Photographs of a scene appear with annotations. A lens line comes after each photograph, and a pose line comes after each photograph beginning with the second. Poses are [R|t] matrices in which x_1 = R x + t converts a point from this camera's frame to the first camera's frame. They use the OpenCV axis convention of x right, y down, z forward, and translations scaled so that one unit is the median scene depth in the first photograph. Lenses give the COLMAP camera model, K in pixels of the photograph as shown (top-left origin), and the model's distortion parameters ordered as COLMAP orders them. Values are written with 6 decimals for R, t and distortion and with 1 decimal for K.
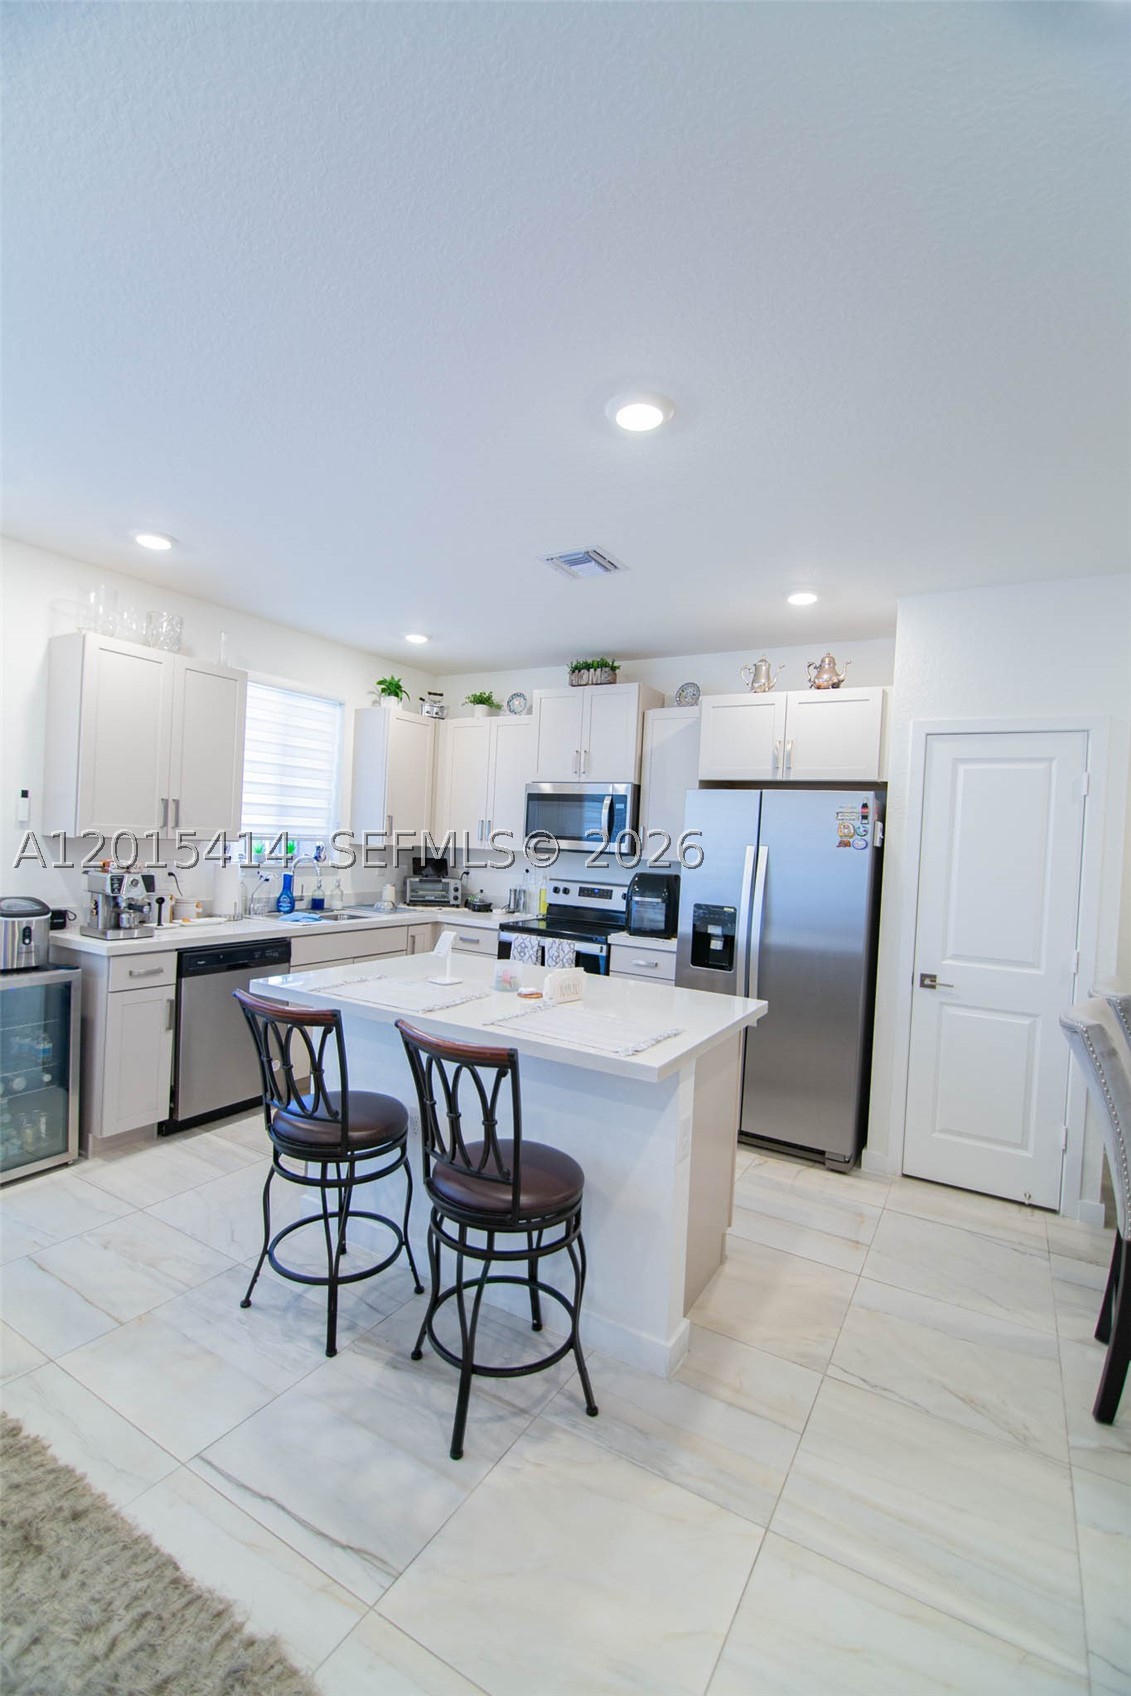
lens RADIAL K [[752.2, 0, 560.9], [0, 752.2, 850.4], [0, 0, 1]] dist [-0.000499, -0.012826]
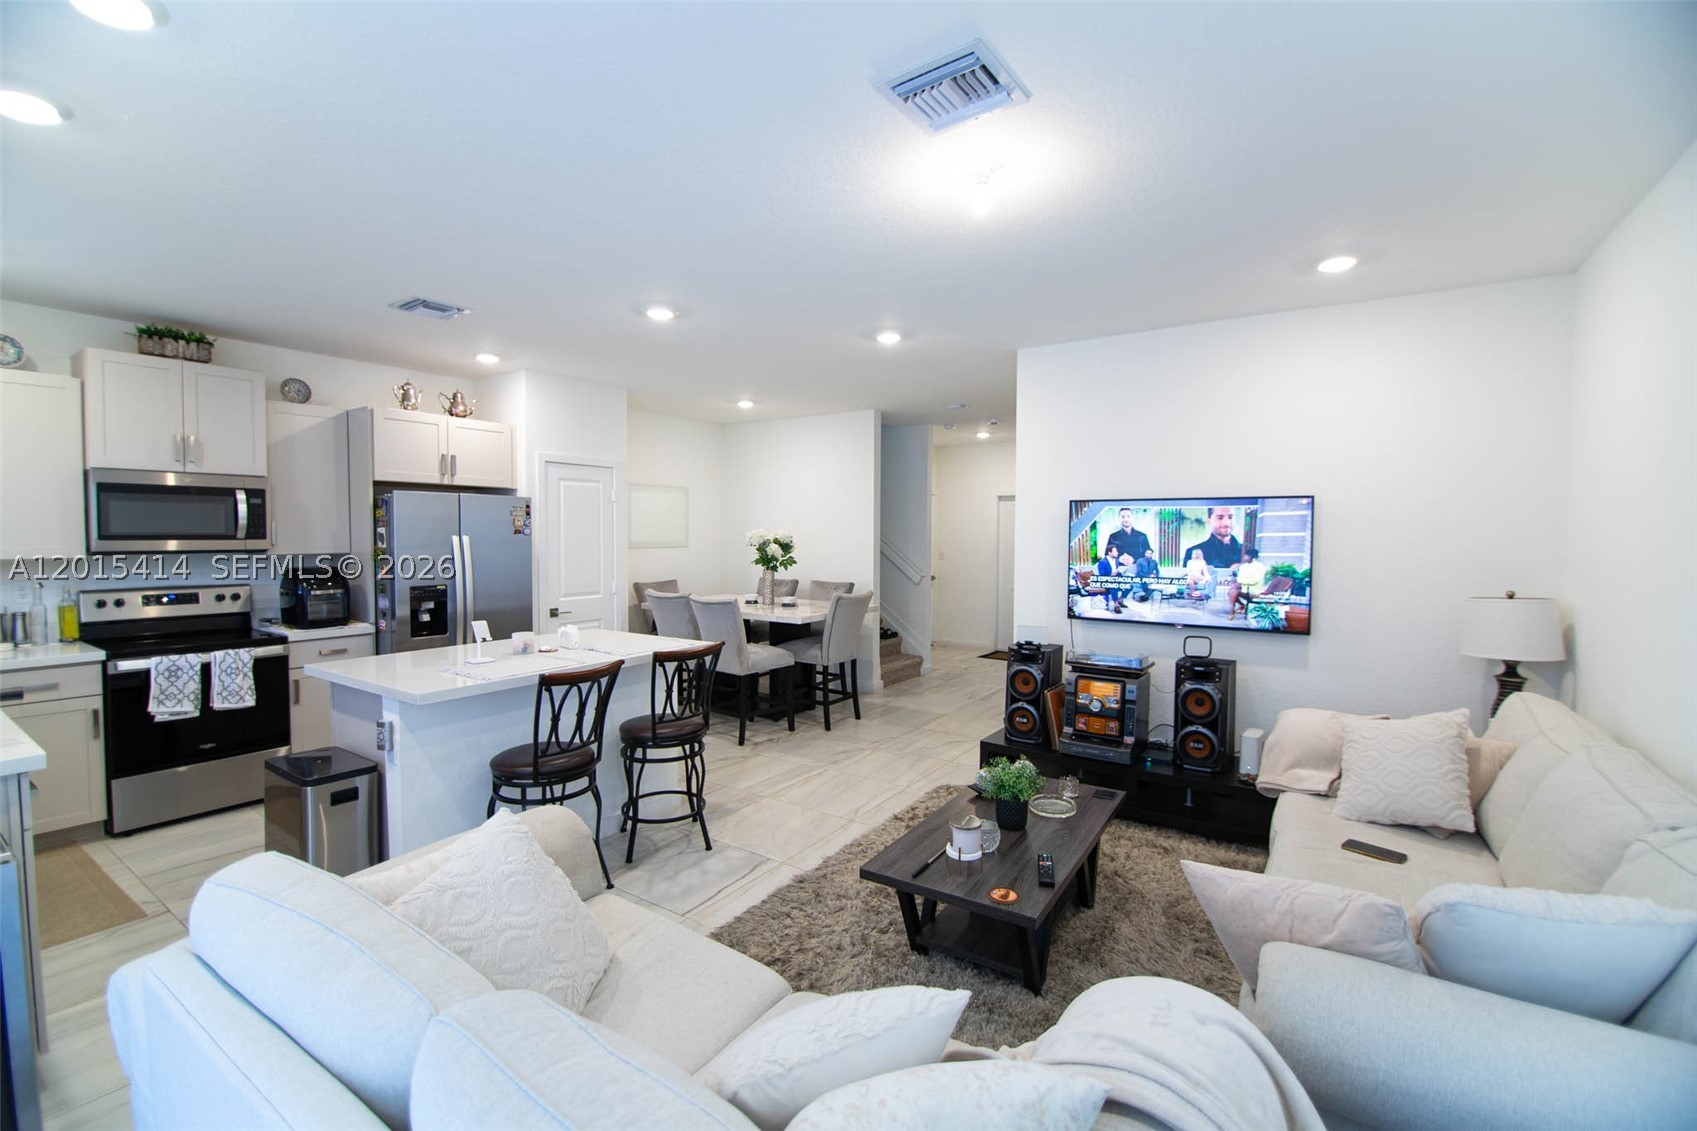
lens RADIAL K [[726.3, 0, 845.4], [0, 726.3, 559.2], [0, 0, 1]] dist [-0.003022, -0.010997]
pose [[0.059814, -0.086341, 0.994468, -1.027485], [0.013635, 0.996230, 0.085674, -0.069443], [-0.998116, 0.008435, 0.060766, 0.259920]]
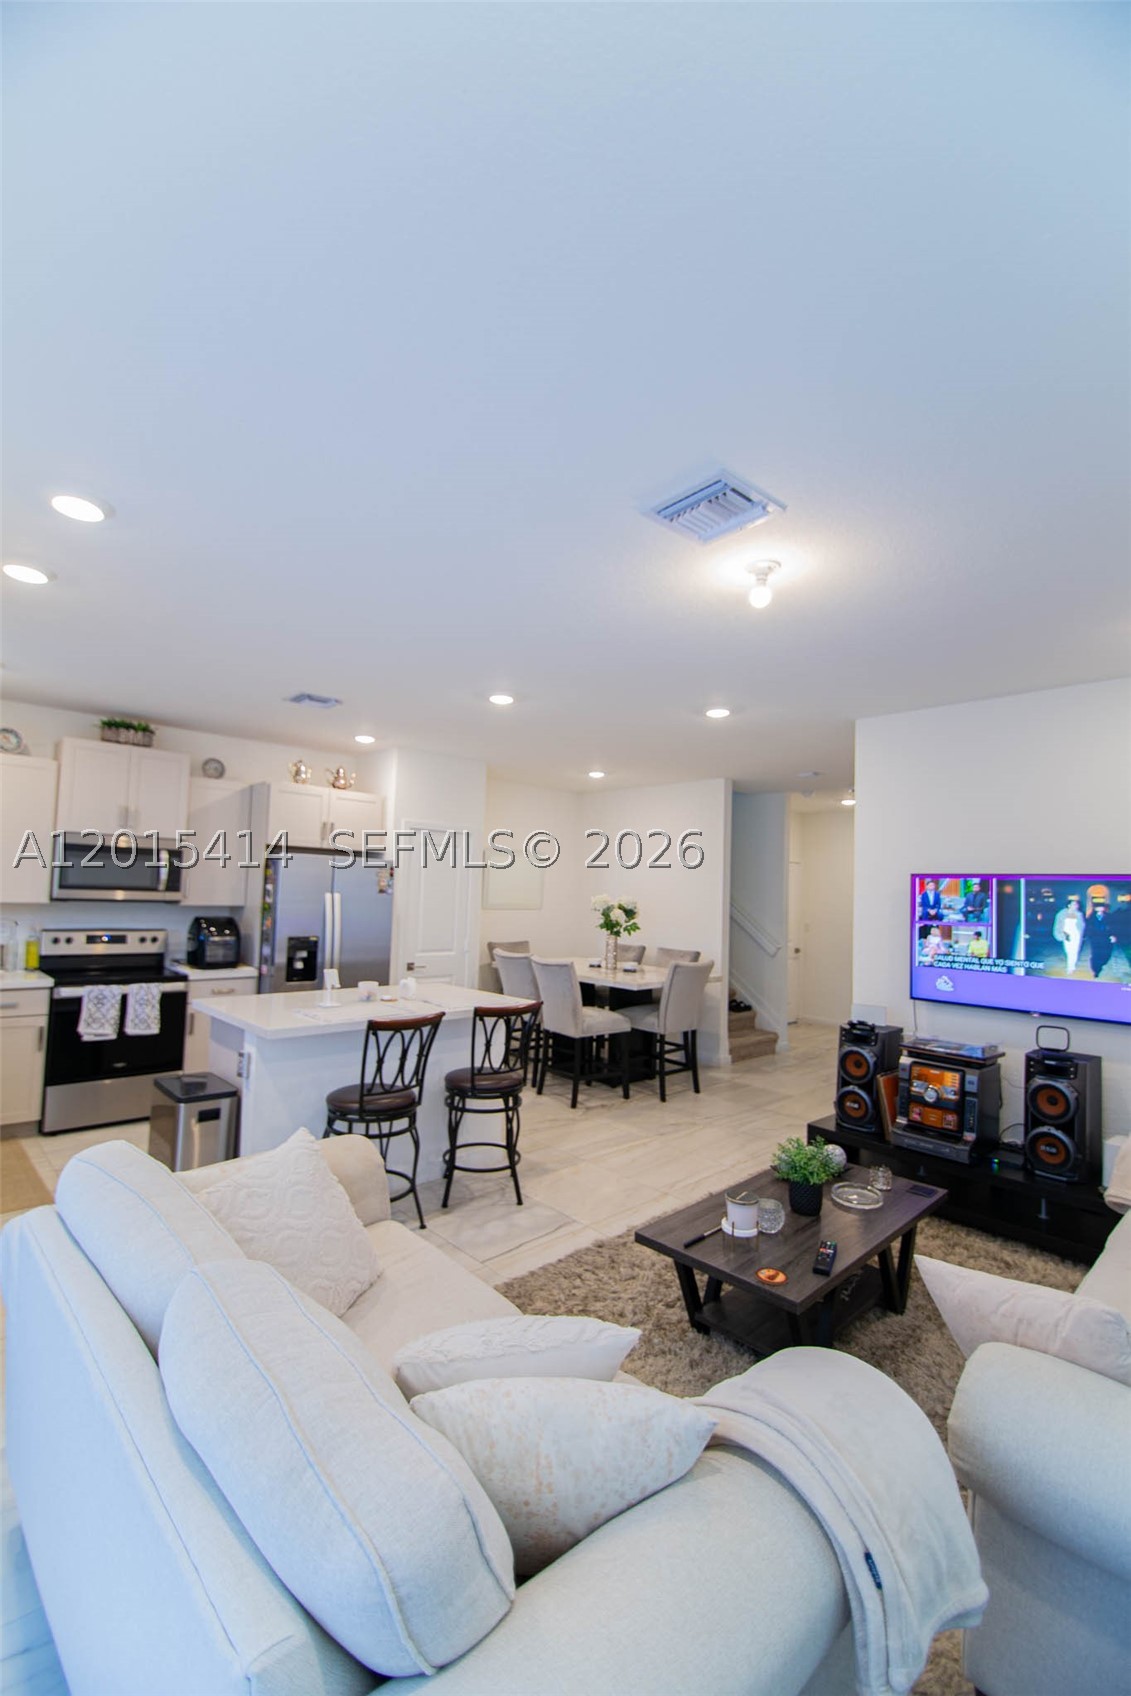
lens RADIAL K [[739.0, 0, 560.0], [0, 739.0, 849.9], [0, 0, 1]] dist [-0.004420, -0.009380]
pose [[0.284113, 0.016145, 0.958655, -1.077699], [-0.003540, 0.999869, -0.015790, -0.075806], [-0.958784, 0.001093, 0.284133, 0.157320]]
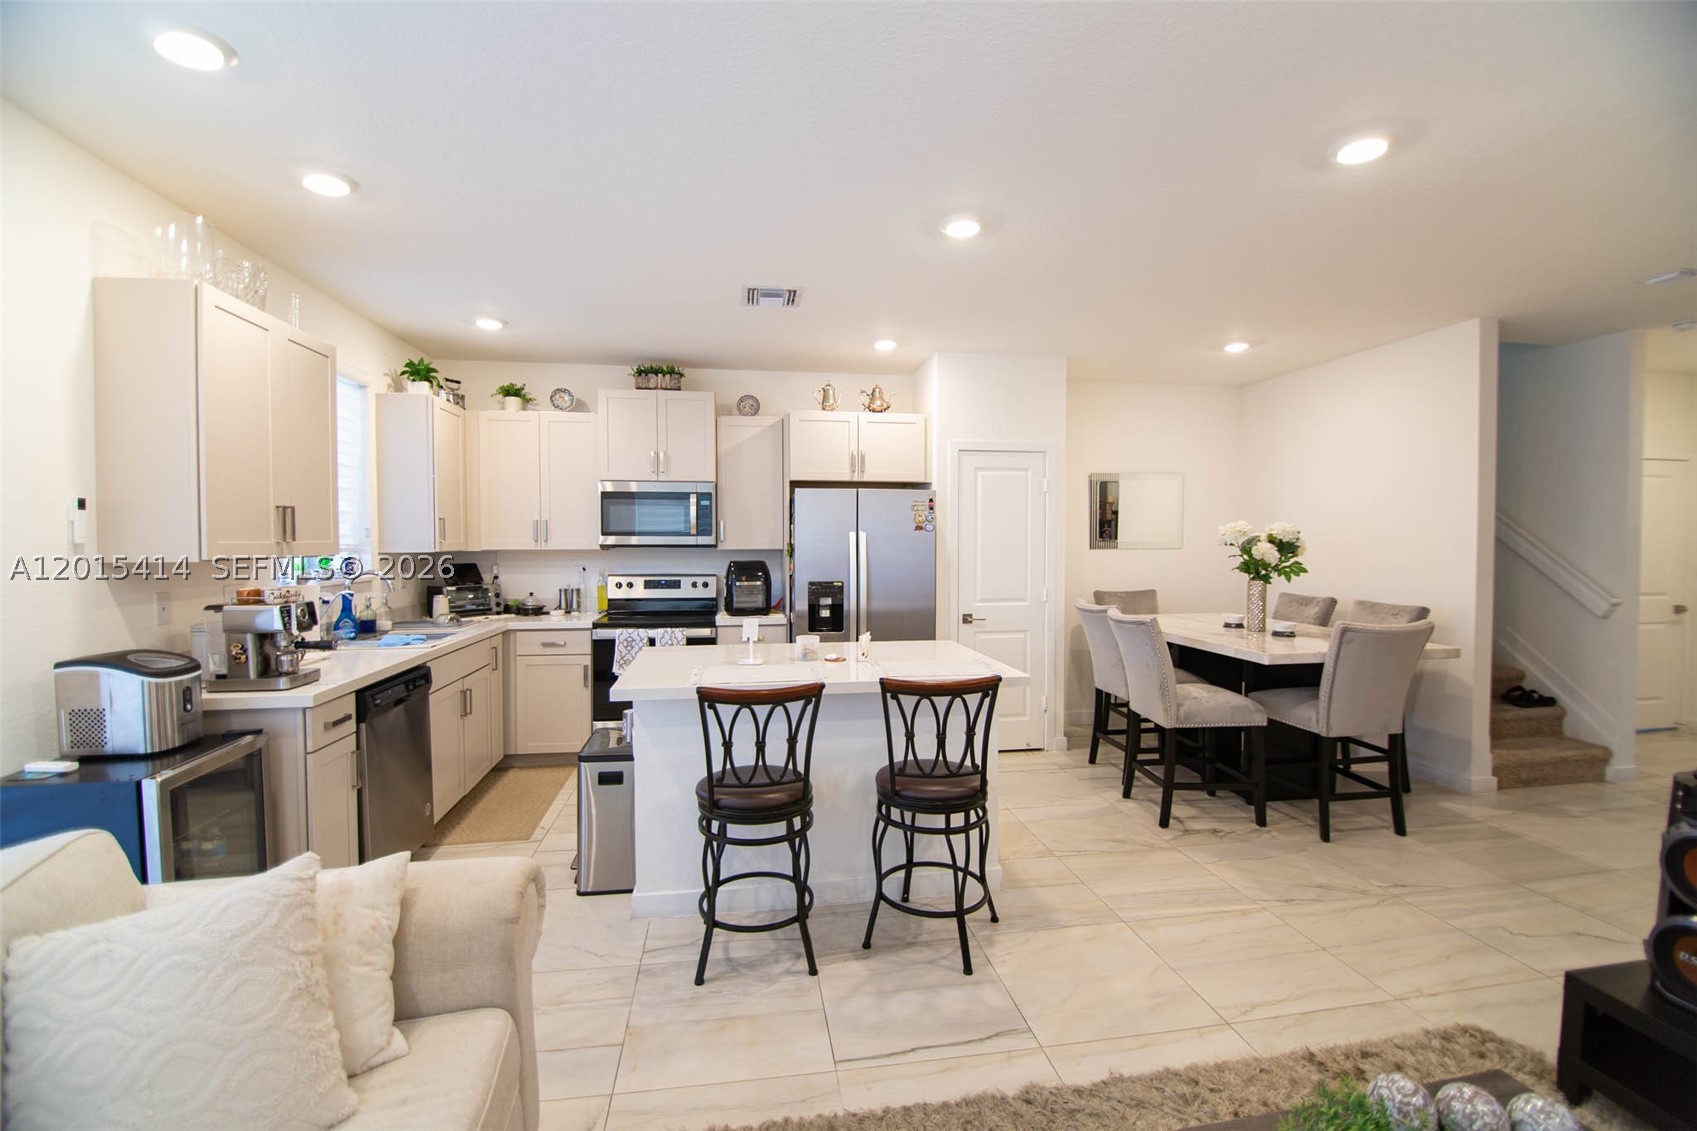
lens RADIAL K [[726.3, 0, 845.4], [0, 726.3, 559.2], [0, 0, 1]] dist [-0.003022, -0.010997]
pose [[0.772198, -0.067709, 0.631764, -0.576997], [0.049284, 0.997693, 0.046688, -0.020406], [-0.633468, -0.004916, 0.773753, 0.050368]]
